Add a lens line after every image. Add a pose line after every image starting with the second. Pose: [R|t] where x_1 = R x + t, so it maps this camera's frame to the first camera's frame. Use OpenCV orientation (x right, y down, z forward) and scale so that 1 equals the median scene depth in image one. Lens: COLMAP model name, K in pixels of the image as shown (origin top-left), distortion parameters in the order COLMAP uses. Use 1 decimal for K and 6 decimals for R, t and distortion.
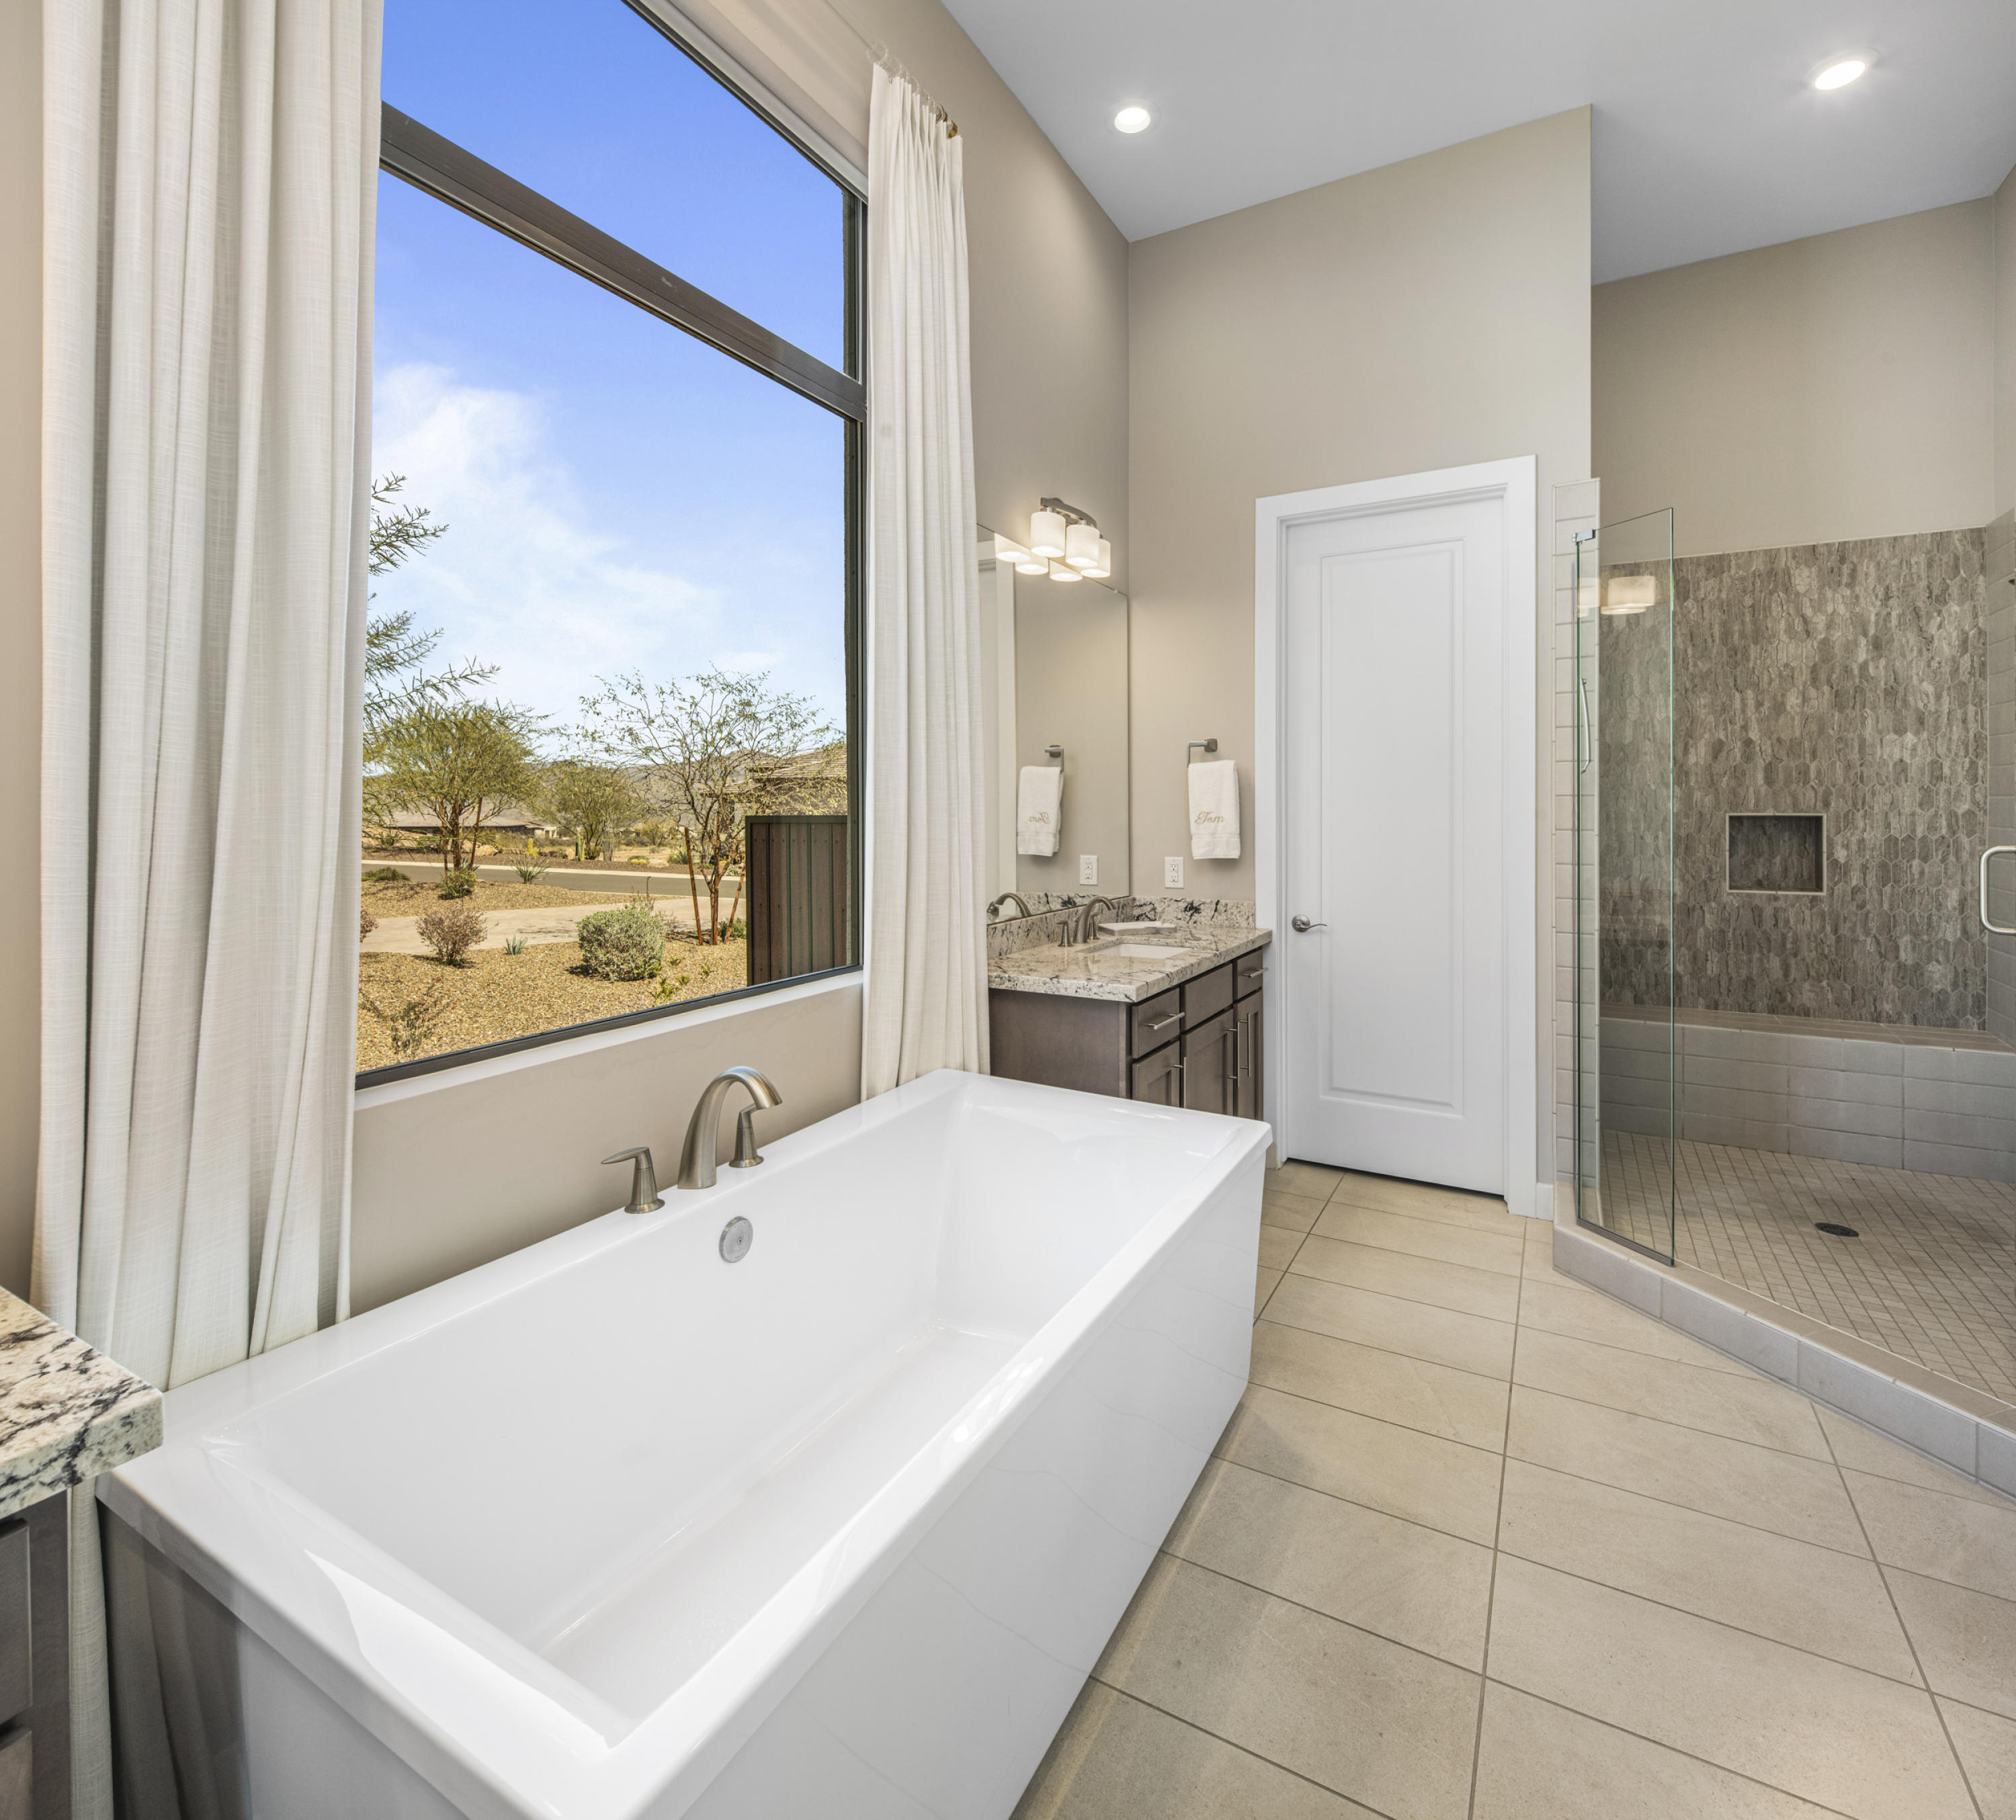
lens RADIAL K [[985.3, 0, 1008.8], [0, 985.3, 799.0], [0, 0, 1]] dist [-0.002141, -0.000140]
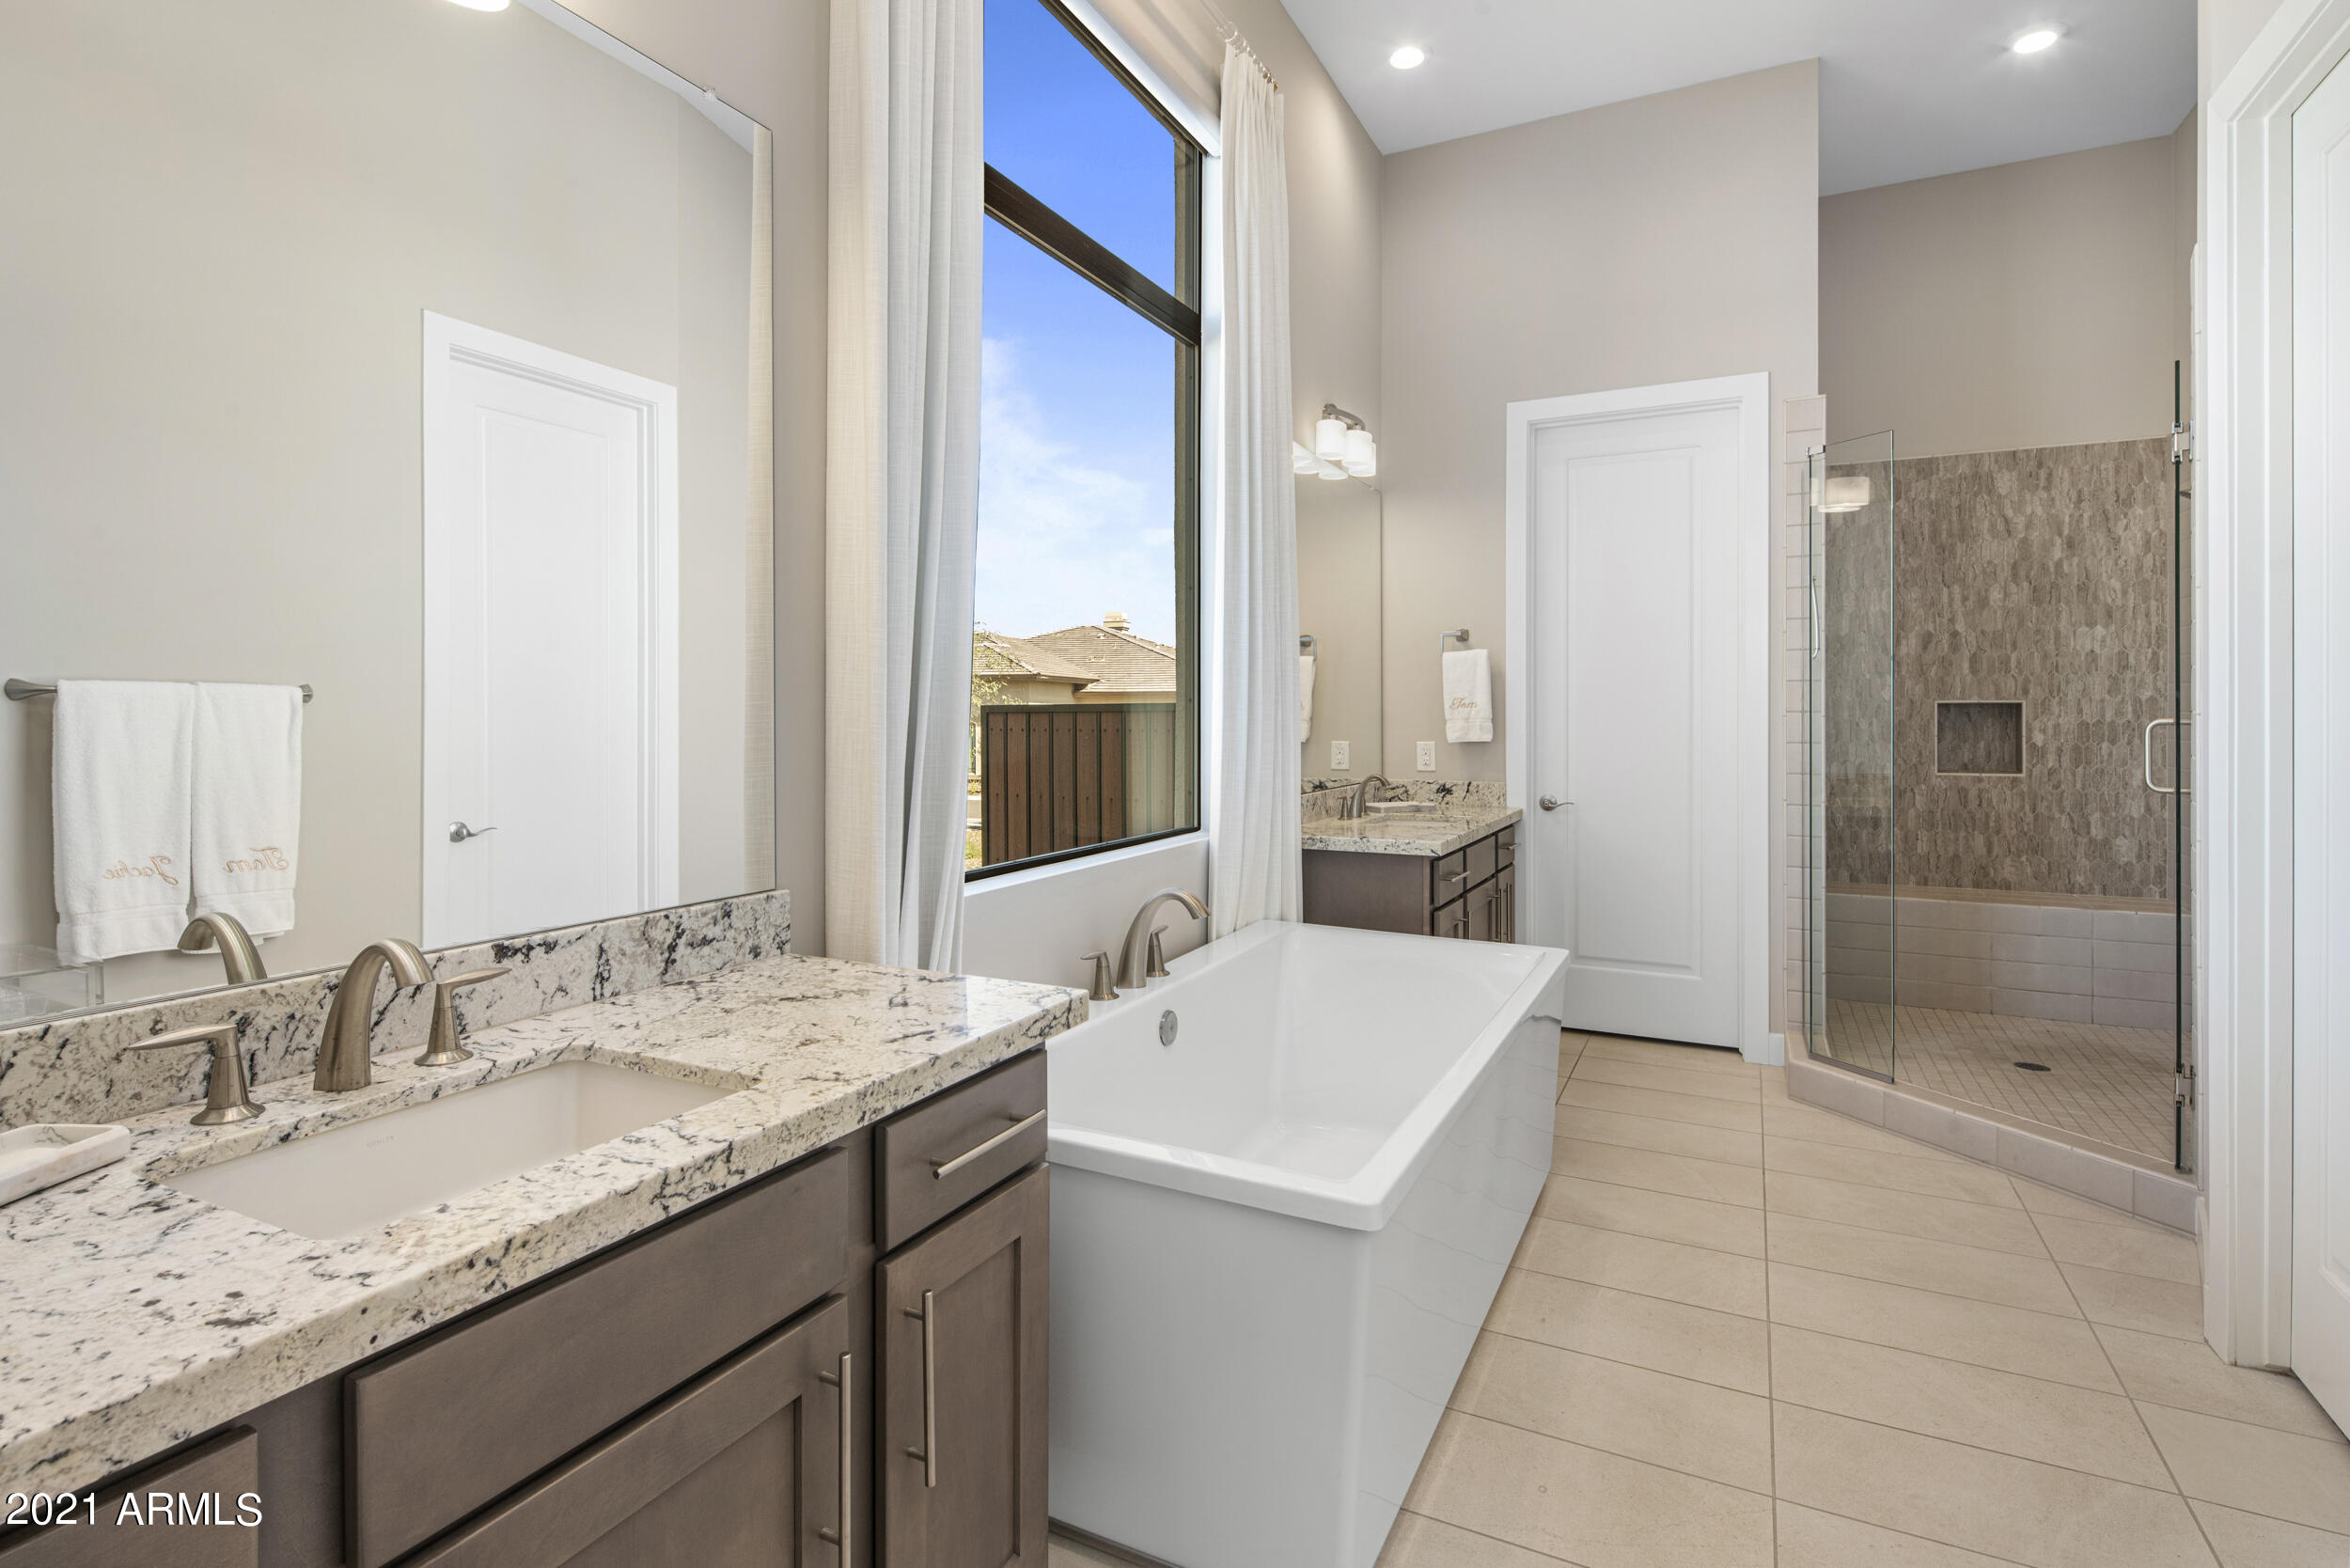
lens RADIAL K [[1145.6, 0, 1176.6], [0, 1145.6, 702.8], [0, 0, 1]] dist [0.002076, 0.000128]
pose [[0.998796, 0.000193, 0.049066, -0.163260], [-0.000175, 1.000000, -0.000369, 0.018581], [-0.049066, 0.000360, 0.998795, -0.214359]]
